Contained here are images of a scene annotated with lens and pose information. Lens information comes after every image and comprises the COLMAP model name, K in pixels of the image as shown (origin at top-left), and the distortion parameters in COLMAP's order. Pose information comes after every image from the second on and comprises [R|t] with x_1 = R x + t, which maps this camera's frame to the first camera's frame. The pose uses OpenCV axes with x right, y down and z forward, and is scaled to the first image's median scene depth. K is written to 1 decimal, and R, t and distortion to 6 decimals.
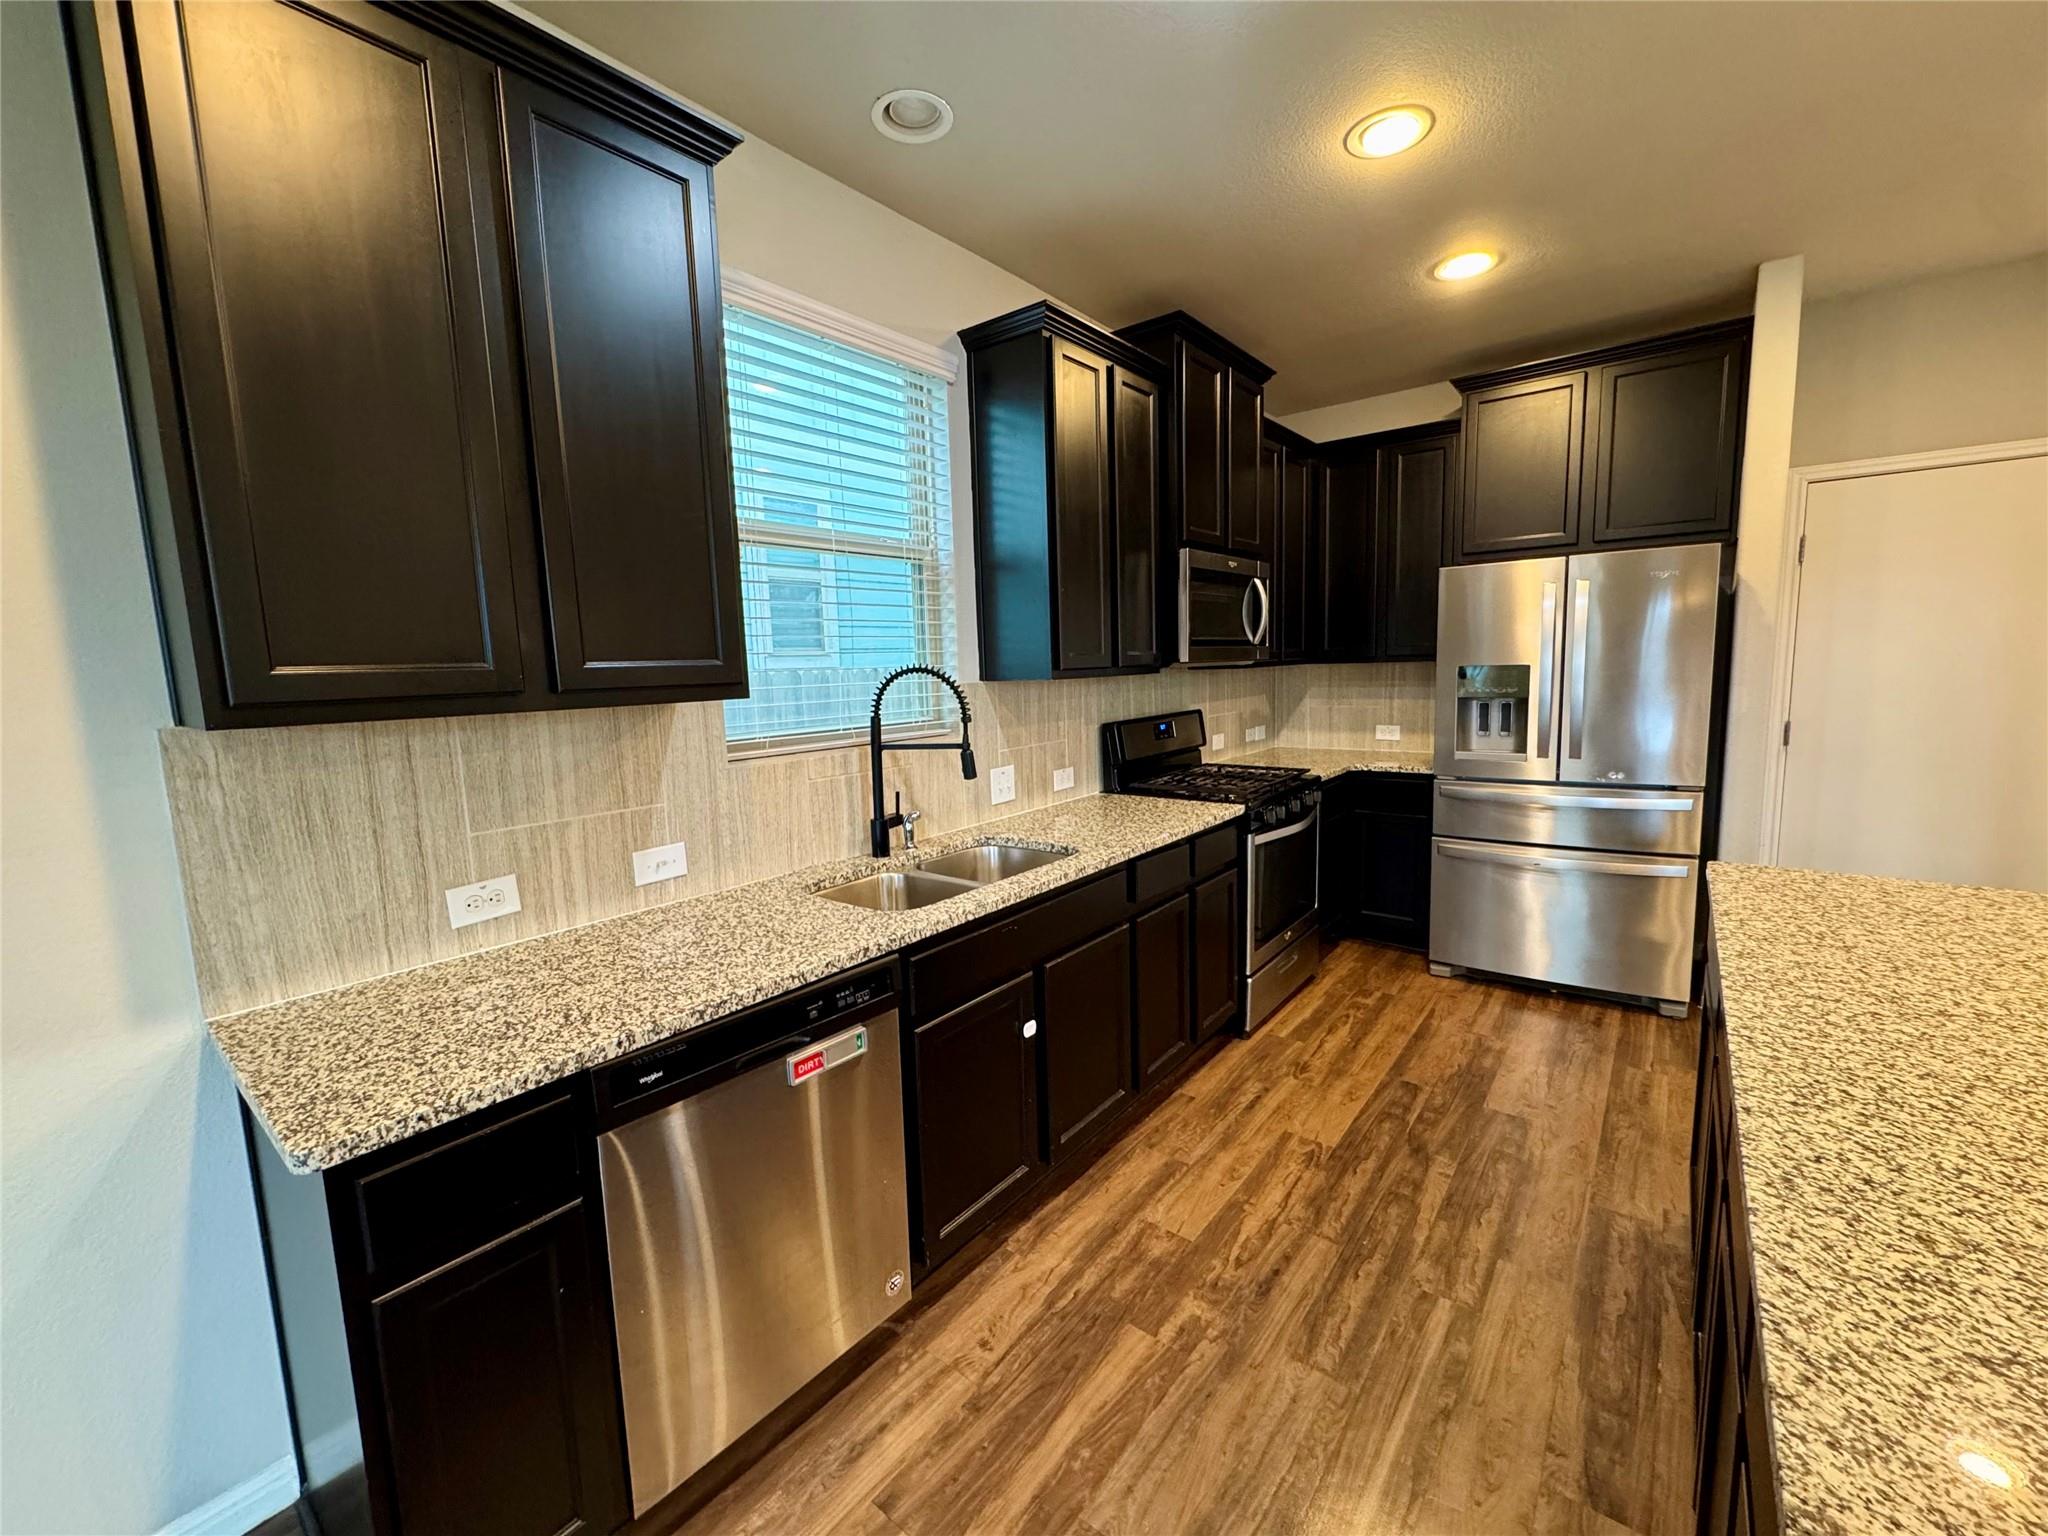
lens RADIAL K [[822.2, 0, 1026.9], [0, 822.2, 765.1], [0, 0, 1]] dist [-0.003827, 0.000490]
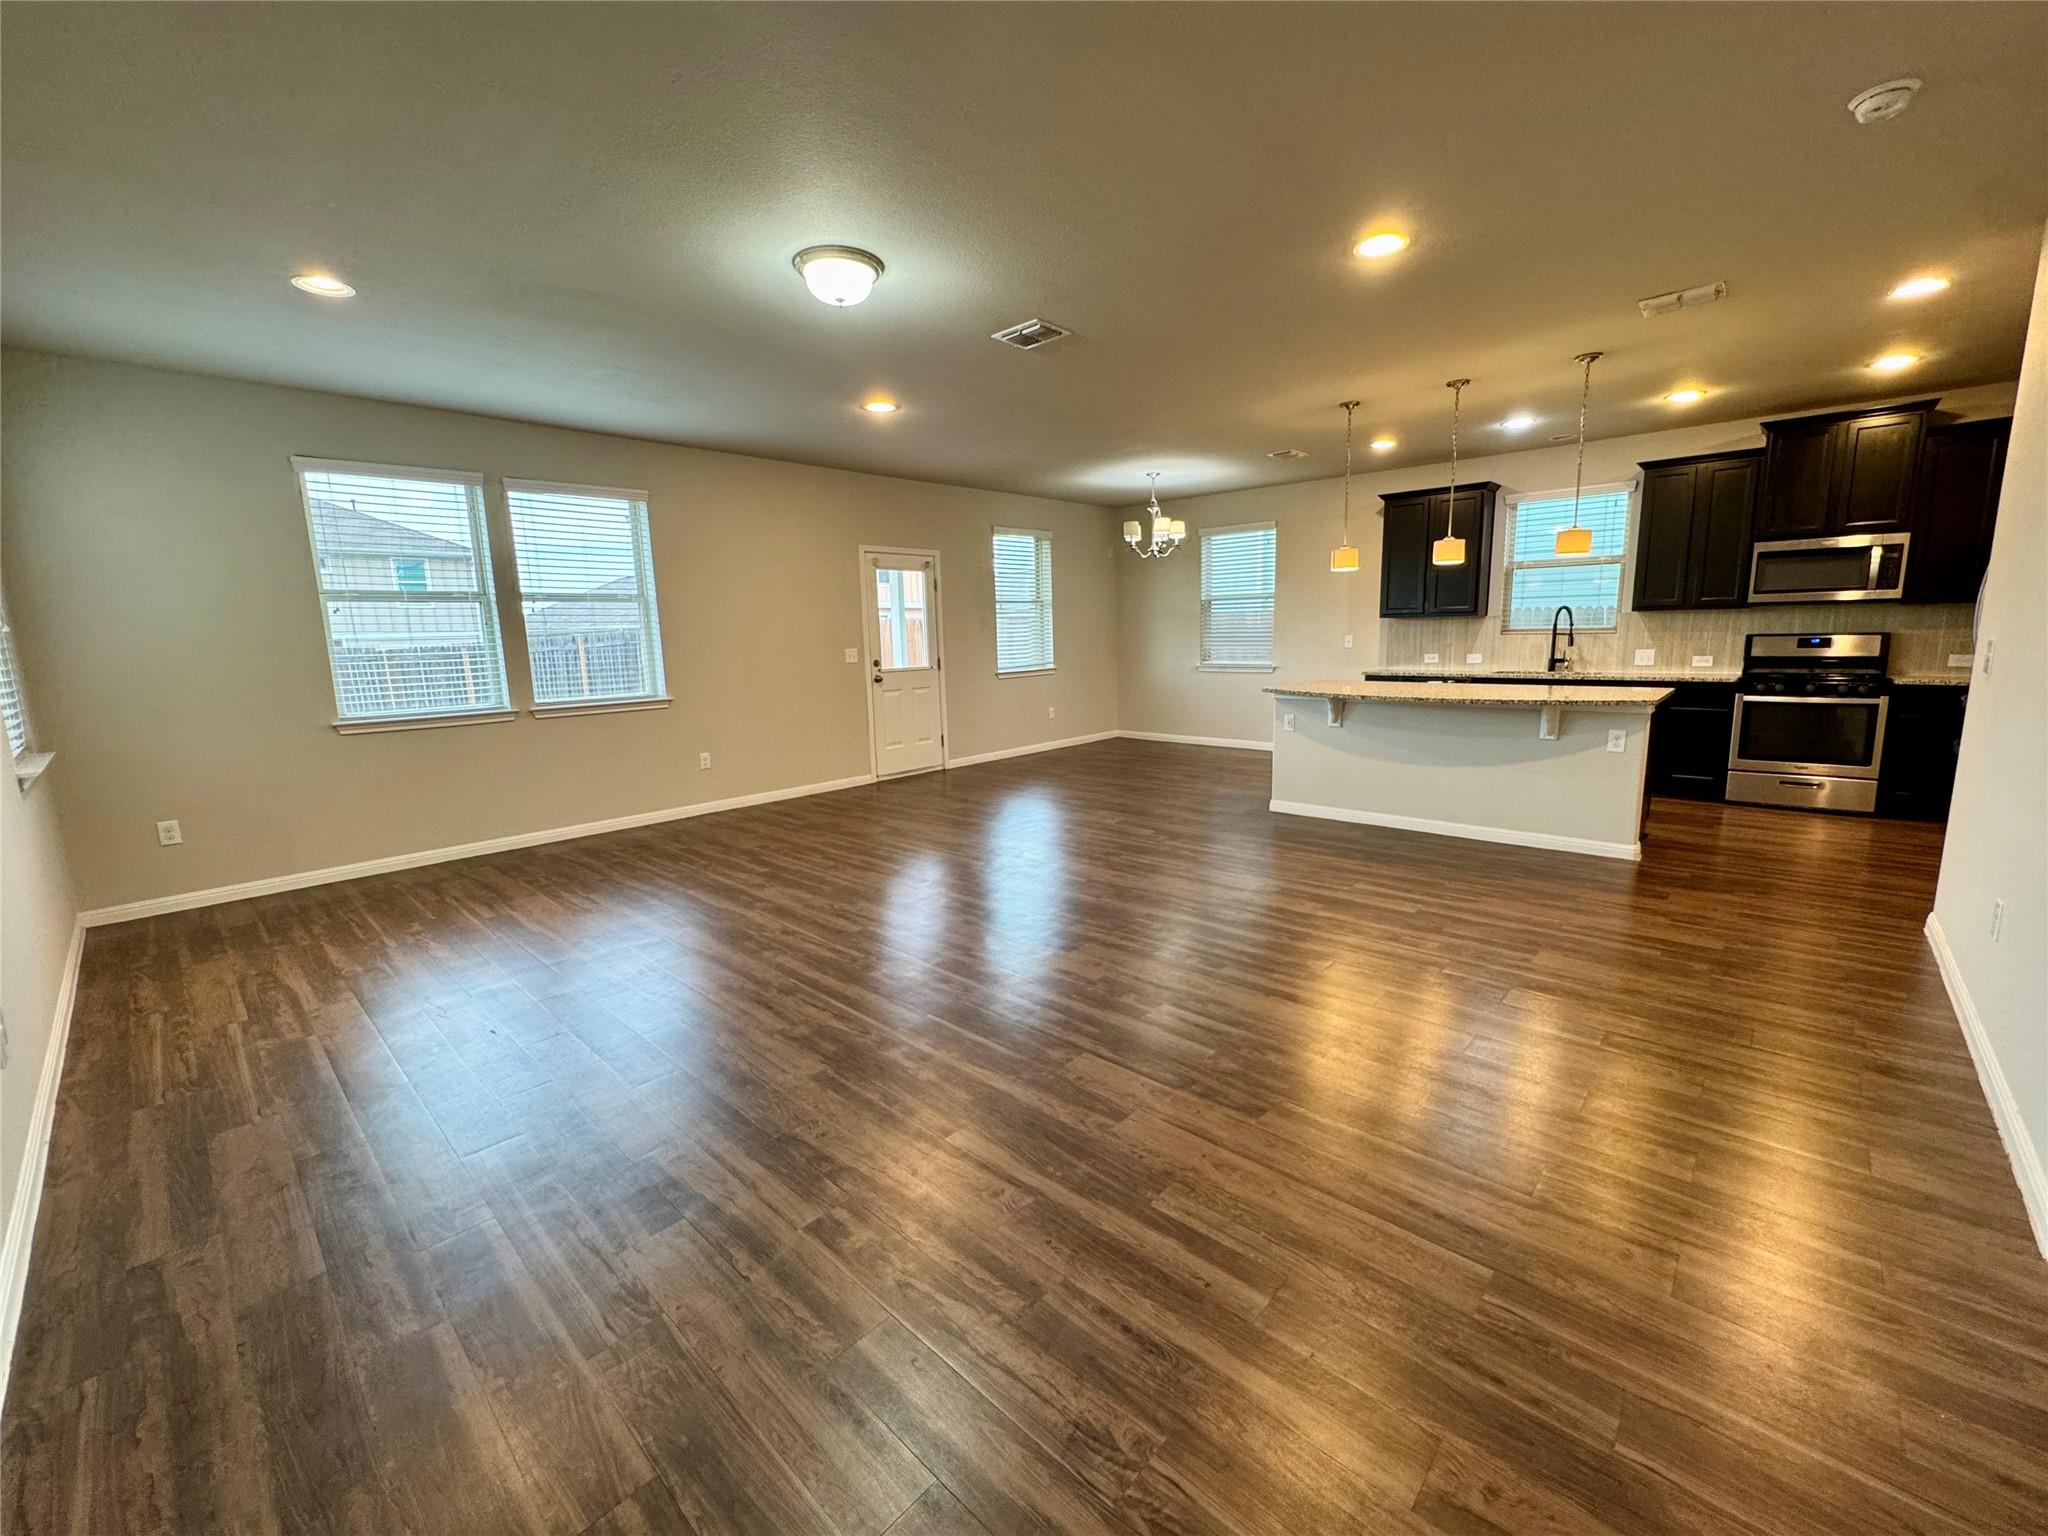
lens RADIAL K [[821.4, 0, 1026.8], [0, 821.4, 766.5], [0, 0, 1]] dist [-0.003391, 0.000141]
pose [[-0.078675, 0.194686, -0.977705, 3.212013], [-0.097410, 0.974551, 0.201897, 0.035658], [0.992130, 0.111123, -0.057708, -0.725536]]
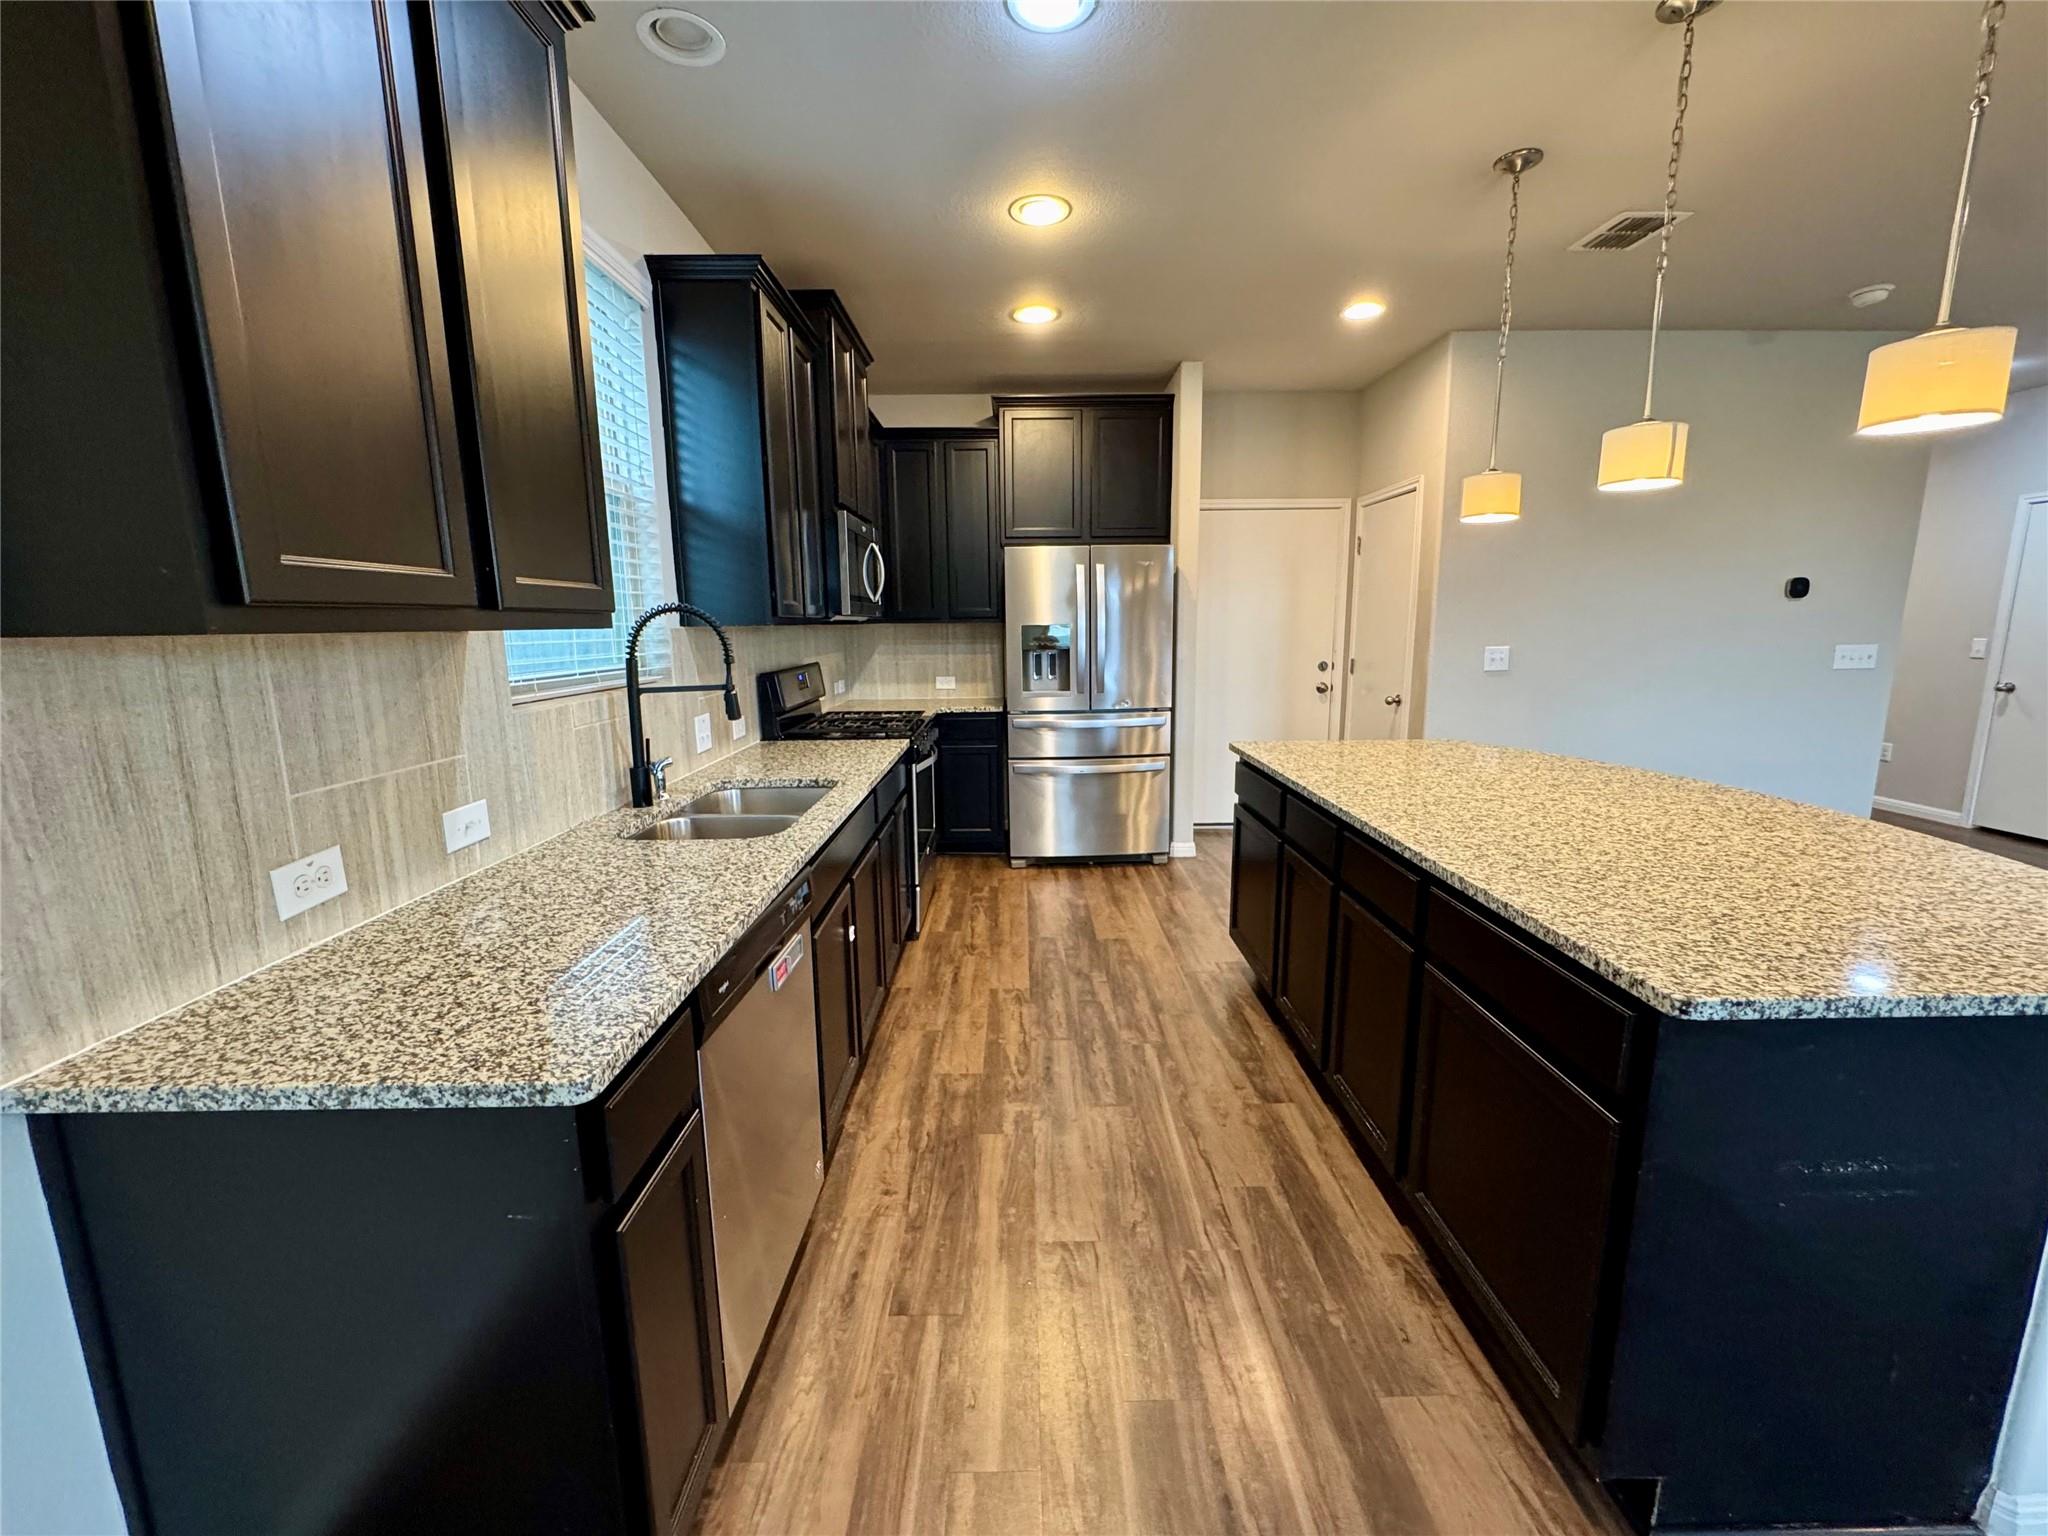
lens RADIAL K [[822.2, 0, 1026.9], [0, 822.2, 765.1], [0, 0, 1]] dist [-0.003827, 0.000490]
pose [[0.778423, -0.085287, 0.621919, -0.462101], [0.064294, 0.996349, 0.056161, 0.042192], [-0.624439, -0.003731, 0.781065, -0.021909]]
